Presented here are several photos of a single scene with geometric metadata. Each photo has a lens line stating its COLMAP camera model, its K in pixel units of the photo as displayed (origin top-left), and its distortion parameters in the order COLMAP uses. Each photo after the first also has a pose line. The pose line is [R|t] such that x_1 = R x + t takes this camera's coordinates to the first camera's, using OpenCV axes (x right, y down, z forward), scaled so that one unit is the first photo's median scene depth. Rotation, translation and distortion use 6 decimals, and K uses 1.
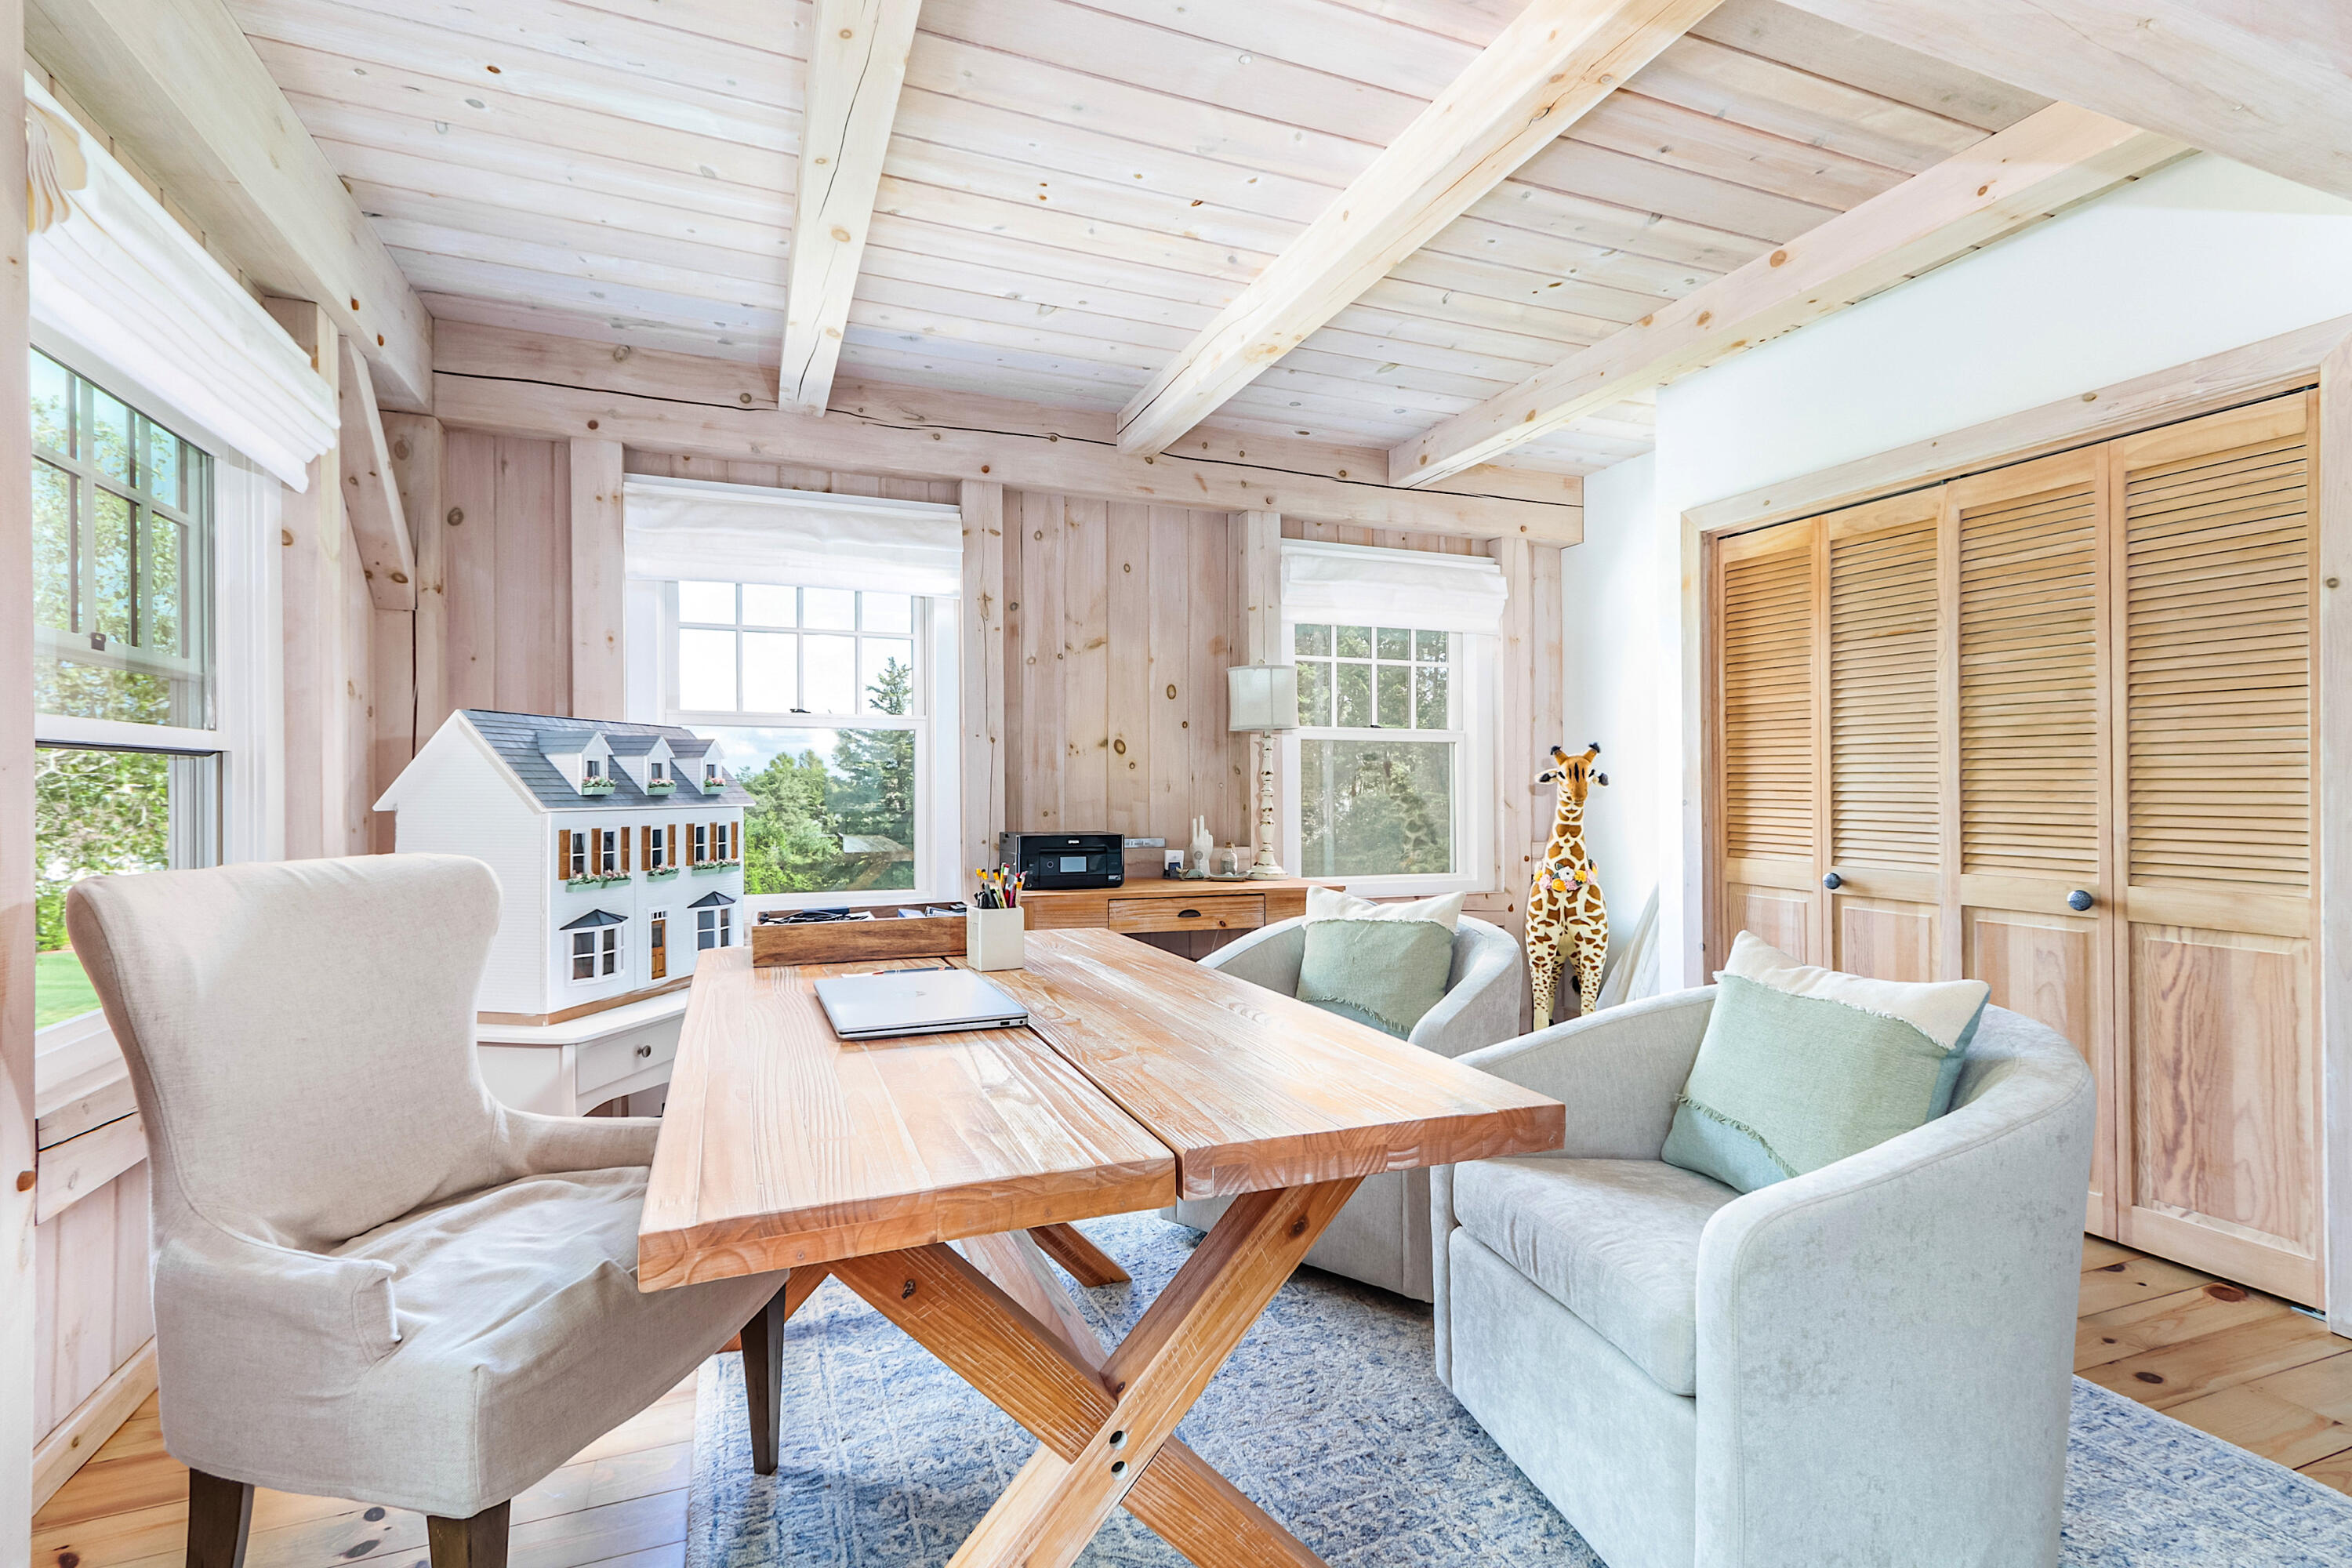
lens RADIAL K [[1084.0, 0, 1168.0], [0, 1084.0, 765.9], [0, 0, 1]] dist [0.014817, -0.001864]
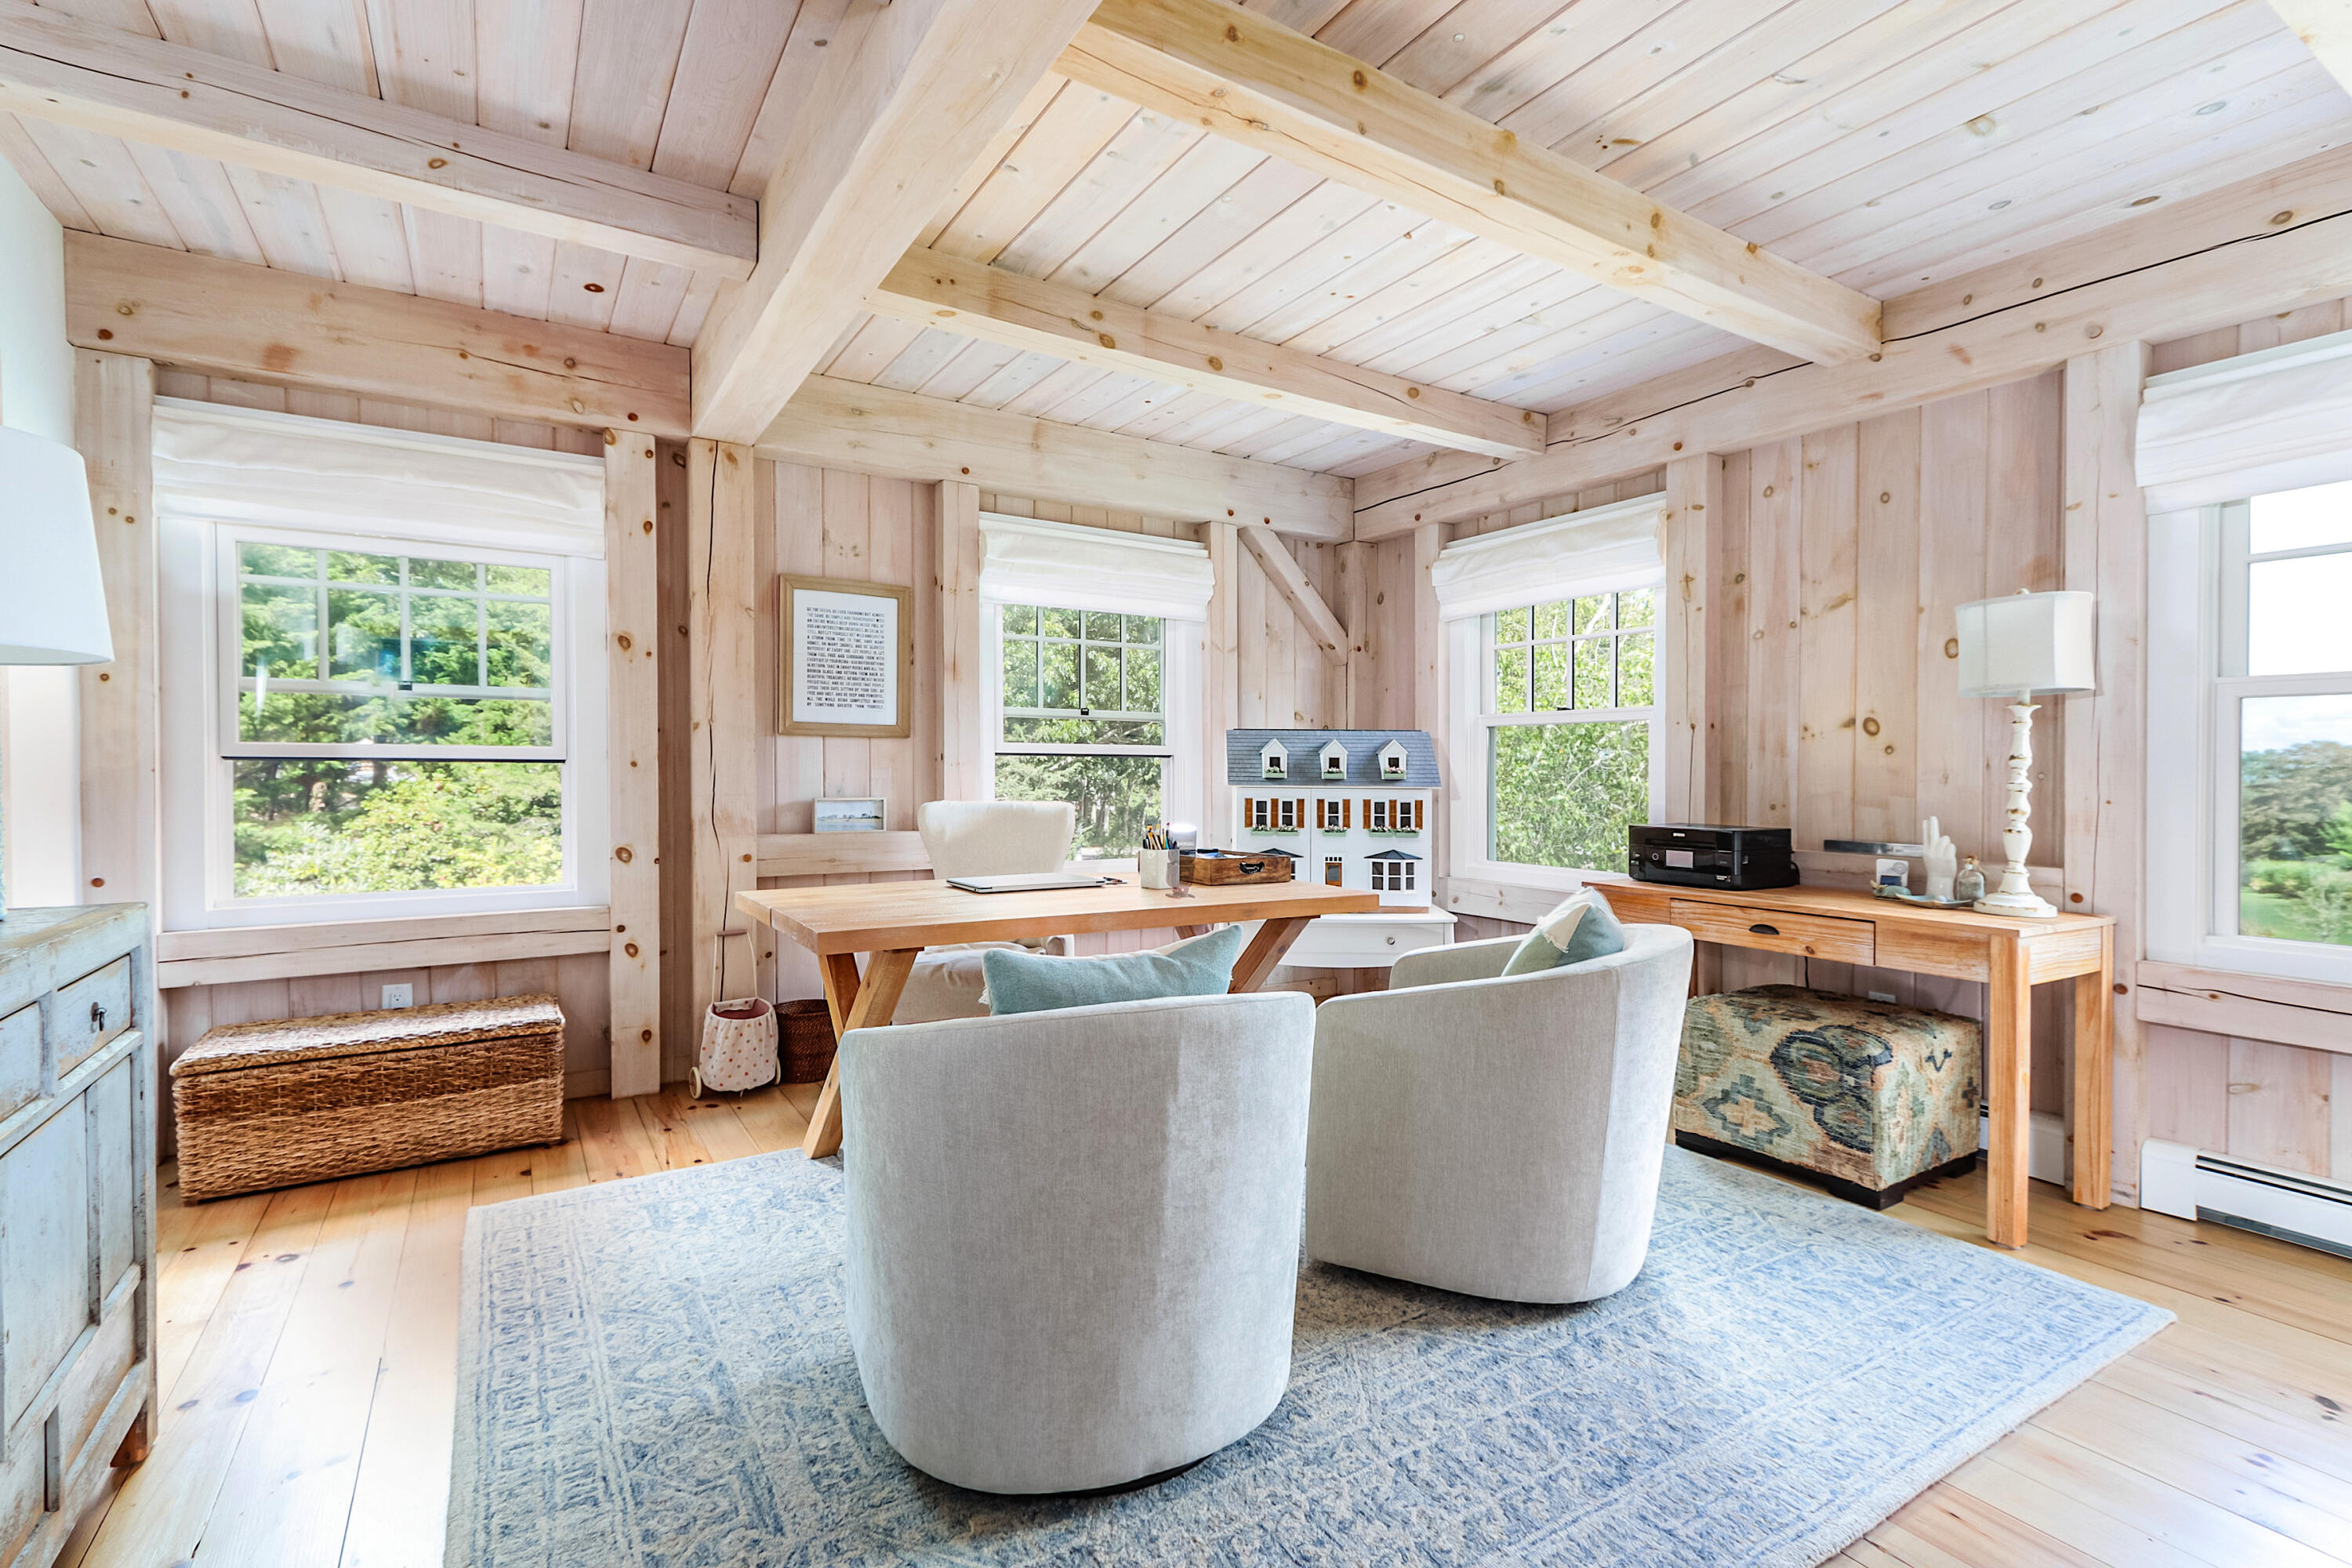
lens RADIAL K [[1084.0, 0, 1167.8], [0, 1084.0, 779.4], [0, 0, 1]] dist [0.014817, -0.001864]
pose [[0.172595, 0.008768, -0.984954, 0.672262], [0.013932, 0.999839, 0.011341, 0.004952], [0.984894, -0.015680, 0.172445, 0.361321]]
